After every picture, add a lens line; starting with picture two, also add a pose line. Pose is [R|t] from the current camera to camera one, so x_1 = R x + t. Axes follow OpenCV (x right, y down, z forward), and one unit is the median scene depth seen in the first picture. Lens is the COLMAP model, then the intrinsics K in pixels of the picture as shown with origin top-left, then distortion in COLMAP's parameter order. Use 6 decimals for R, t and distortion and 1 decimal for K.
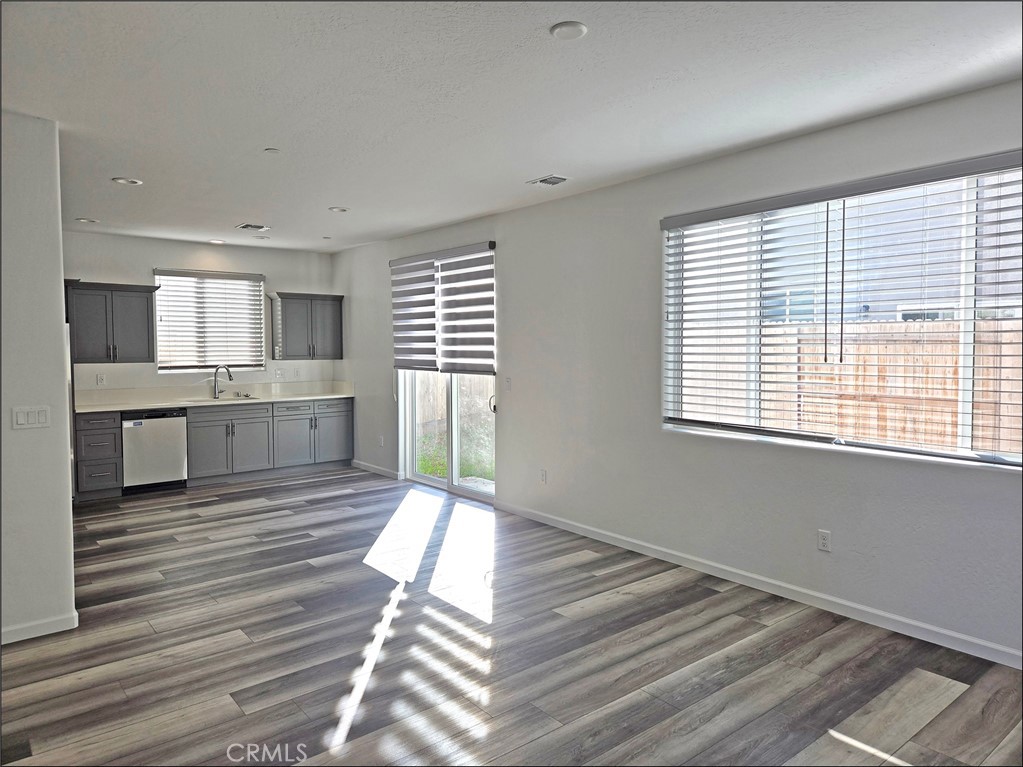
lens RADIAL K [[683.1, 0, 518.8], [0, 683.1, 375.3], [0, 0, 1]] dist [0.064334, -0.017568]
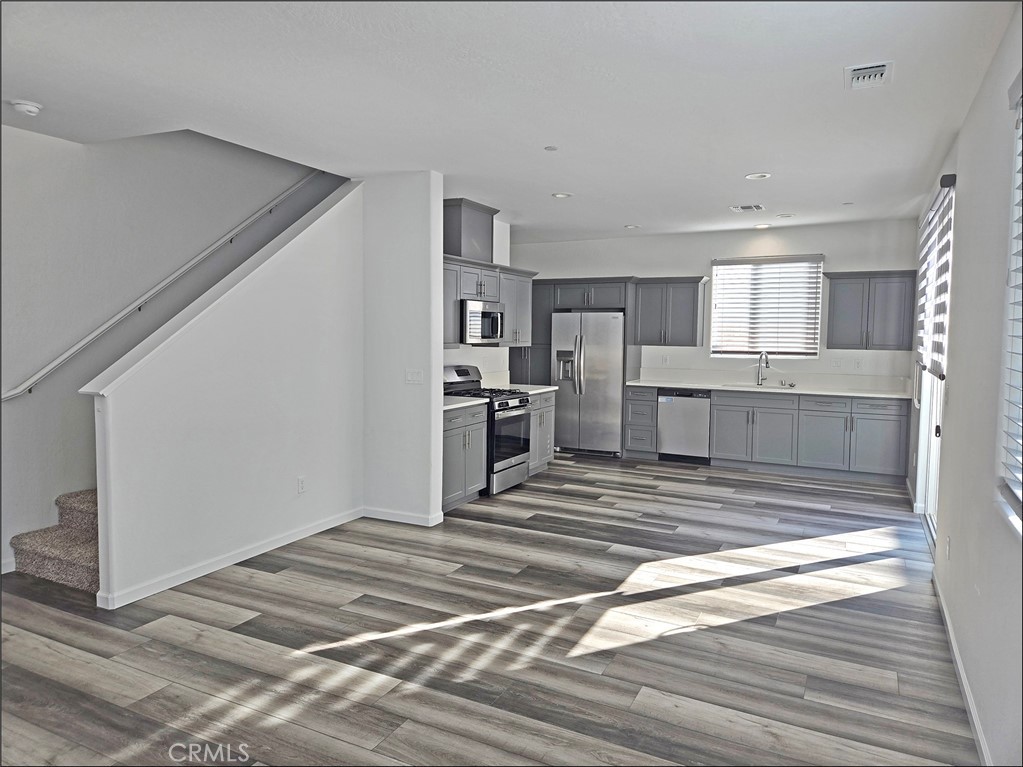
lens RADIAL K [[683.1, 0, 511.0], [0, 683.1, 376.6], [0, 0, 1]] dist [0.064334, -0.017568]
pose [[0.399241, 0.072384, -0.913984, 0.353051], [-0.053667, 0.997014, 0.055517, -0.015728], [0.915274, 0.026886, 0.401934, 0.299073]]
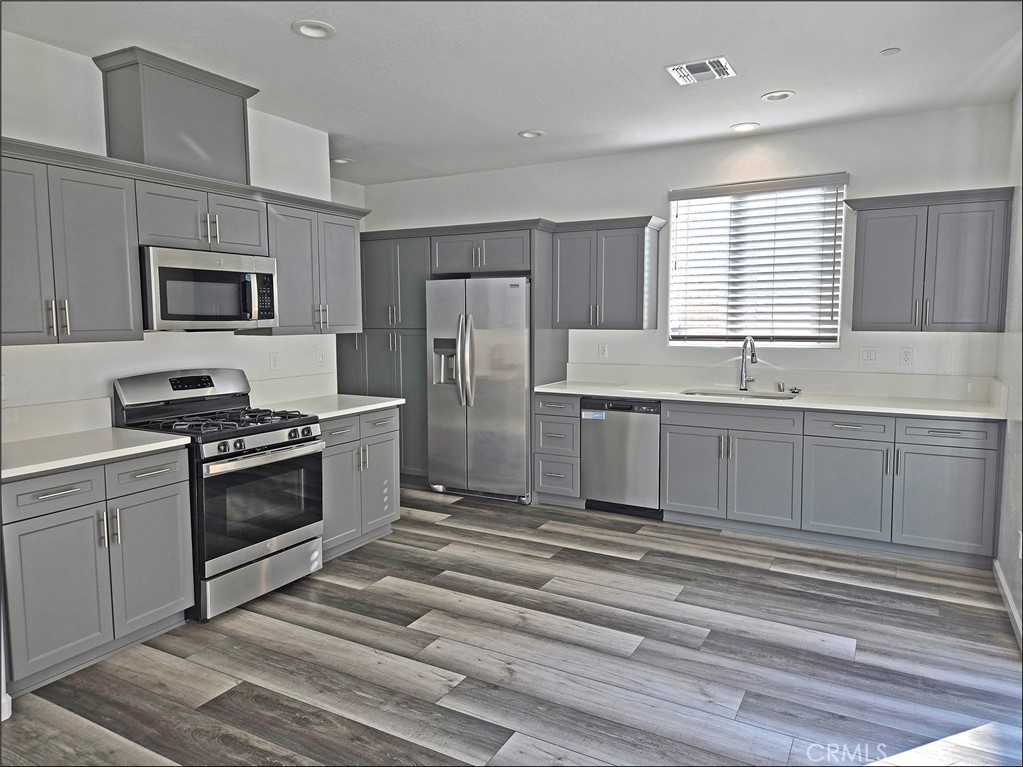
lens RADIAL K [[683.1, 0, 519.2], [0, 683.1, 375.3], [0, 0, 1]] dist [0.064334, -0.017568]
pose [[0.369192, 0.090408, -0.924945, 0.061310], [-0.039957, 0.995881, 0.081393, -0.023839], [0.928494, 0.006908, 0.371284, 0.637711]]
